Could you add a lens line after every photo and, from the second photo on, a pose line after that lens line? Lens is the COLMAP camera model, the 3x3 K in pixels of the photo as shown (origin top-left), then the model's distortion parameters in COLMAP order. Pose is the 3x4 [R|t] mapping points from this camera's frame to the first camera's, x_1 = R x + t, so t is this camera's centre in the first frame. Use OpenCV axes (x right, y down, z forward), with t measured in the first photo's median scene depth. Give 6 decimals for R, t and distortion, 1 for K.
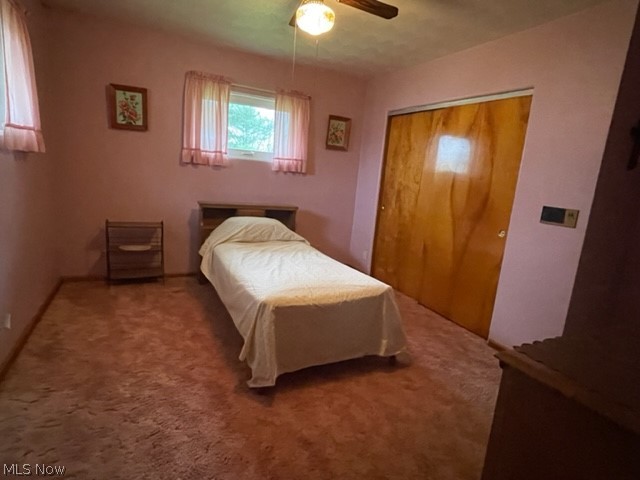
lens RADIAL K [[355.7, 0, 323.7], [0, 355.7, 241.9], [0, 0, 1]] dist [0.001324, -0.002496]
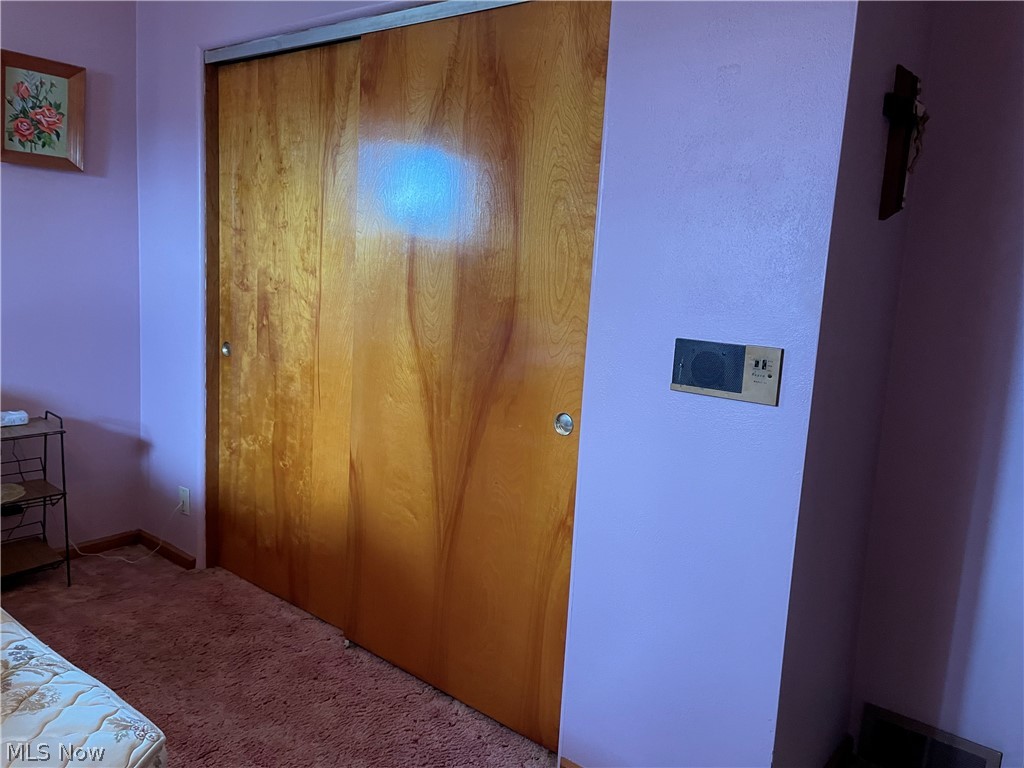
lens RADIAL K [[779.9, 0, 513.6], [0, 779.9, 382.1], [0, 0, 1]] dist [0.049385, -0.002621]
pose [[0.909264, -0.096121, 0.404970, 0.130025], [0.101700, 0.994785, 0.007770, -0.052067], [-0.403604, 0.034120, 0.914297, 0.273288]]
